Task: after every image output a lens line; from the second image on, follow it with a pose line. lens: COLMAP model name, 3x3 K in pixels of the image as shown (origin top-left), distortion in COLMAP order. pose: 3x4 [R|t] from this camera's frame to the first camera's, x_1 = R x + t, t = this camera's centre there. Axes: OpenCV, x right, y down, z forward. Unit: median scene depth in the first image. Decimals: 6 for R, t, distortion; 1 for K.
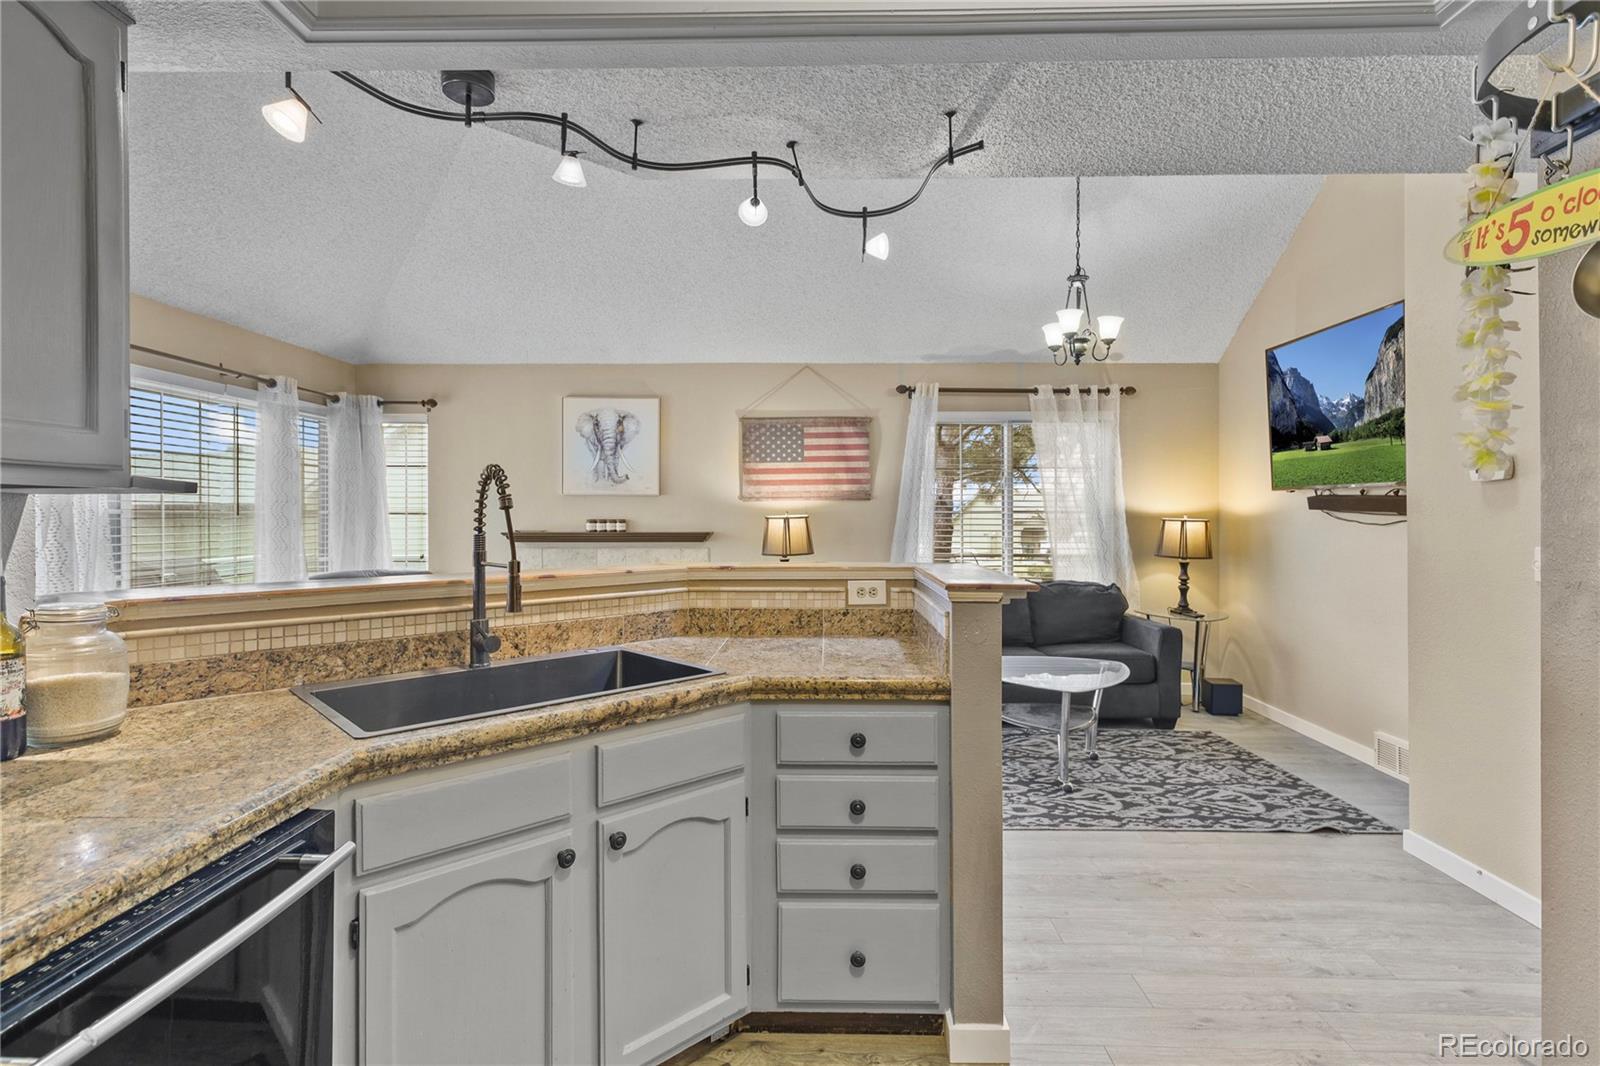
lens RADIAL K [[805.7, 0, 809.5], [0, 805.7, 507.4], [0, 0, 1]] dist [0.010373, -0.000404]
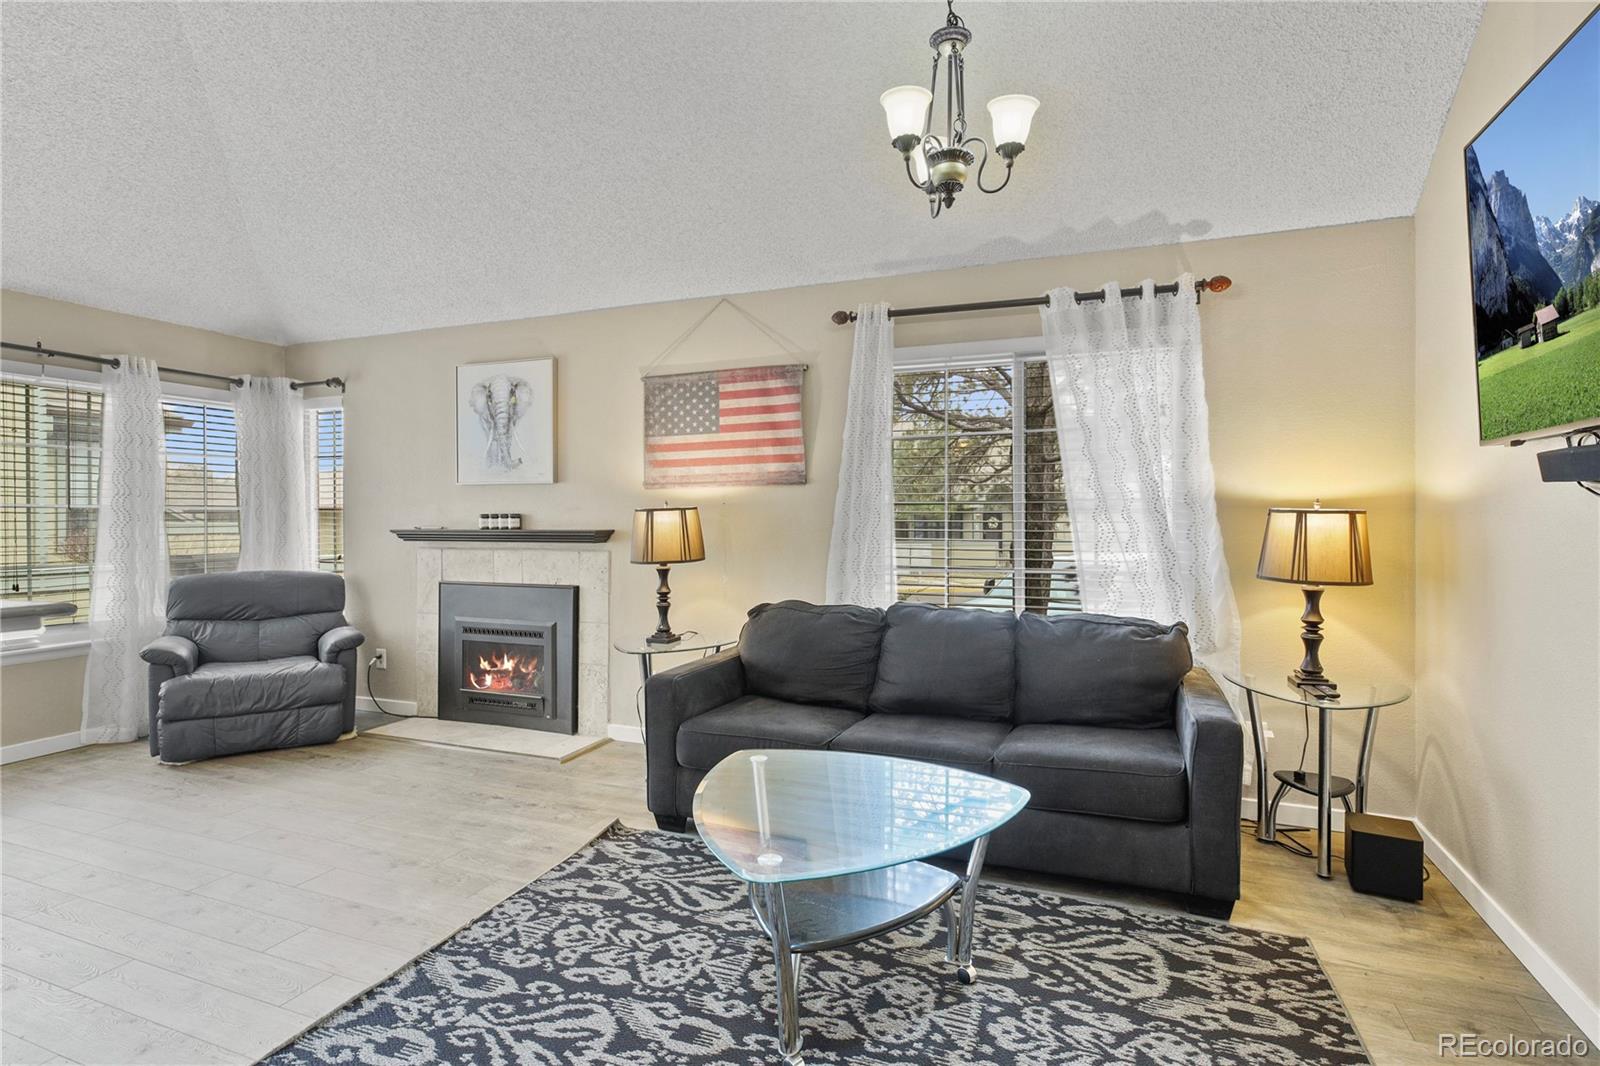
lens RADIAL K [[793.4, 0, 813.9], [0, 793.4, 518.0], [0, 0, 1]] dist [0.001216, 0.000246]
pose [[0.935558, -0.000929, -0.353171, 0.380938], [0.005841, 0.999900, 0.012842, 0.012721], [0.353124, -0.014078, 0.935471, 0.437418]]
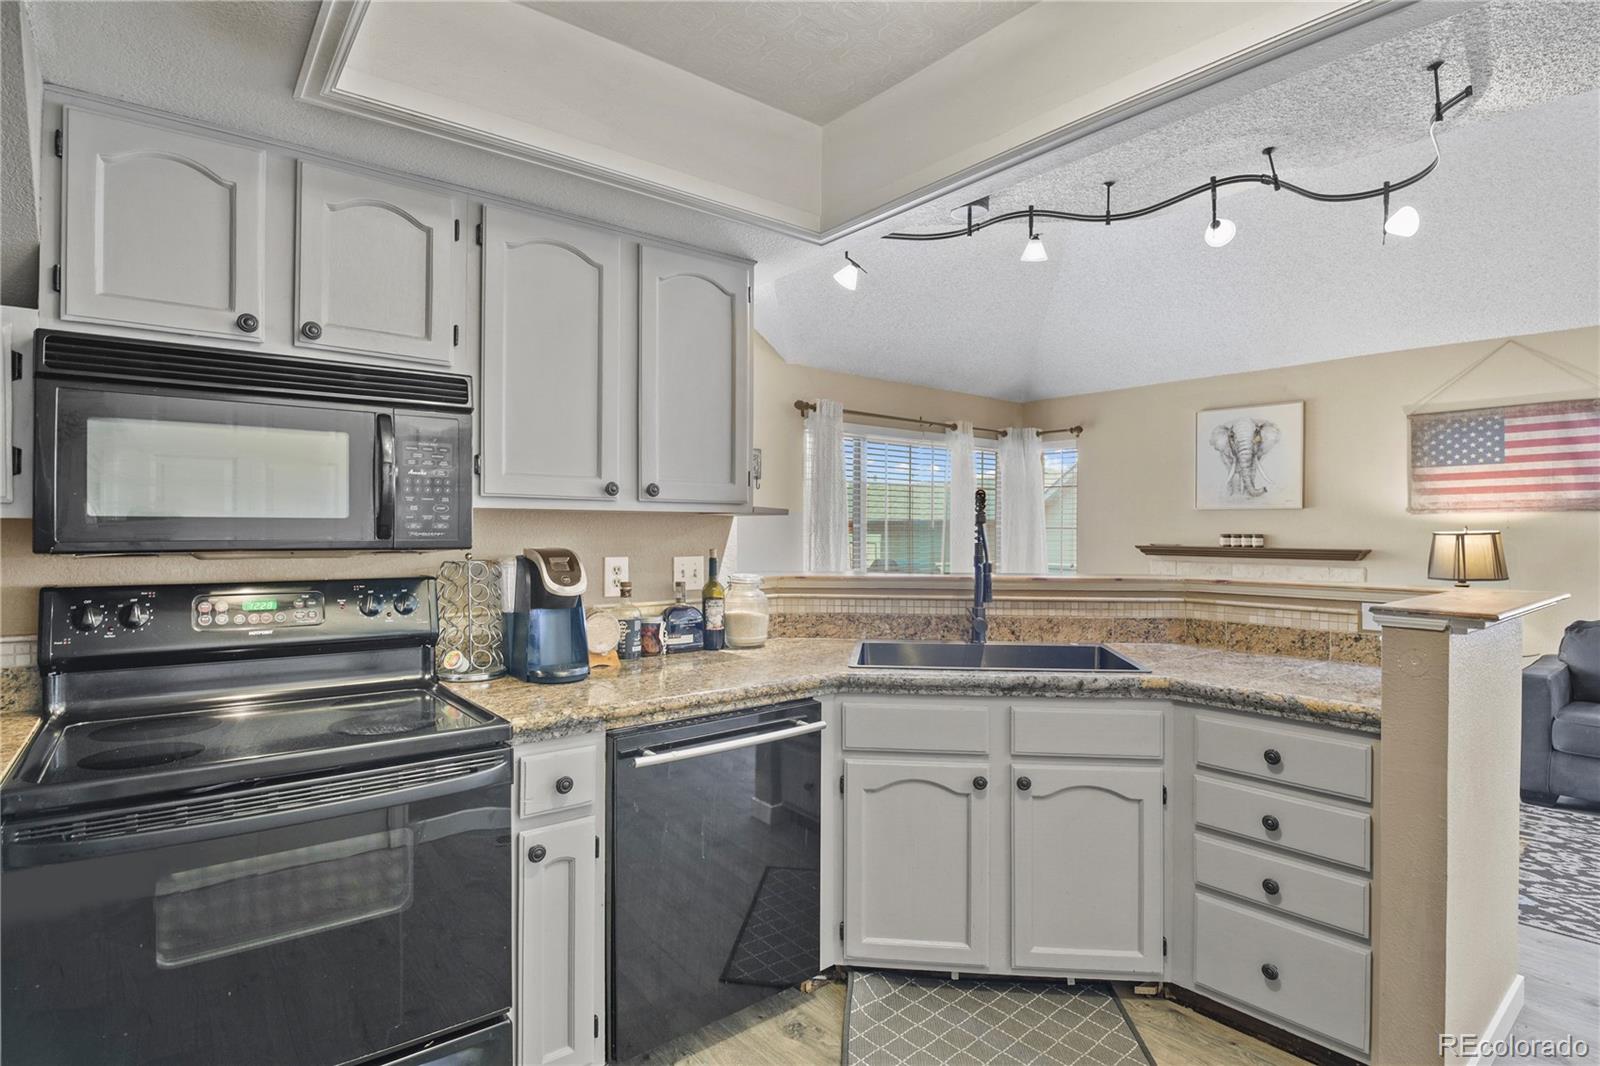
lens RADIAL K [[810.7, 0, 800.0], [0, 810.7, 533.0], [0, 0, 1]] dist [-0.019309, -0.005378]
pose [[0.644994, 0.008009, -0.764146, 0.170269], [0.002777, 0.999914, 0.012823, -0.000225], [0.764183, -0.010392, 0.644916, -0.030624]]
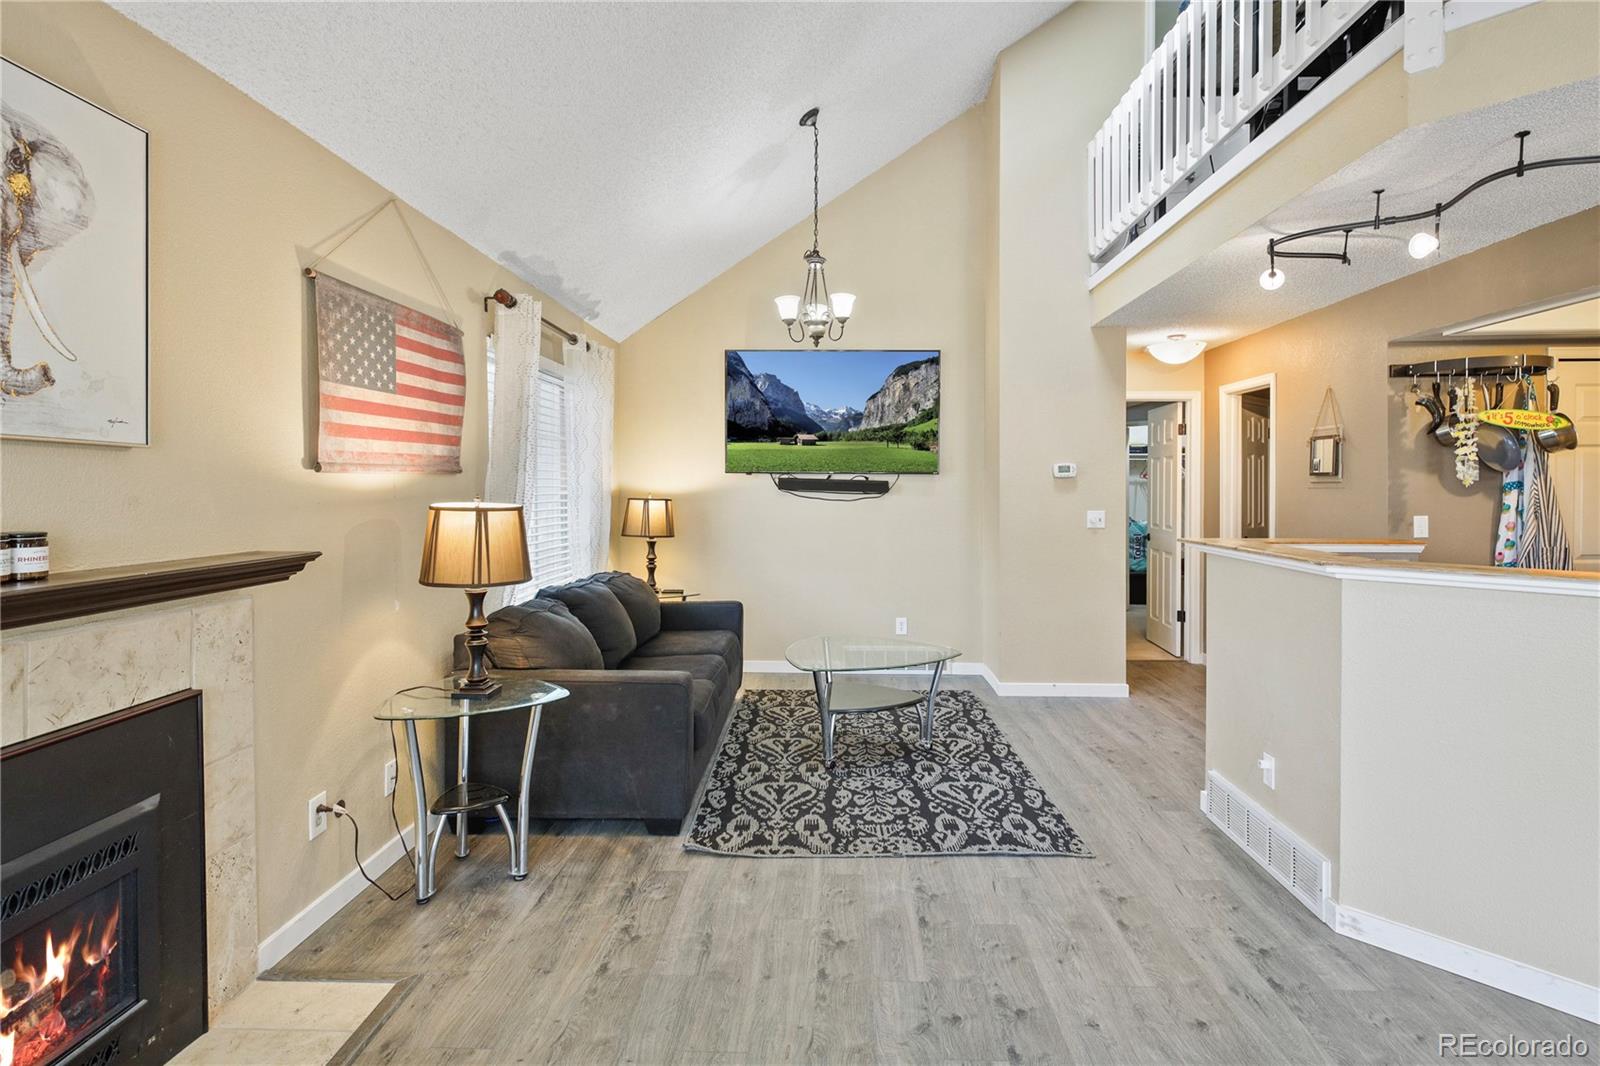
lens RADIAL K [[796.9, 0, 814.5], [0, 796.9, 497.1], [0, 0, 1]] dist [0.001624, -0.000487]
pose [[0.014814, -0.011880, 0.999820, -0.581037], [-0.010823, 0.999869, 0.012041, -0.002785], [-0.999832, -0.011000, 0.014684, 0.875267]]
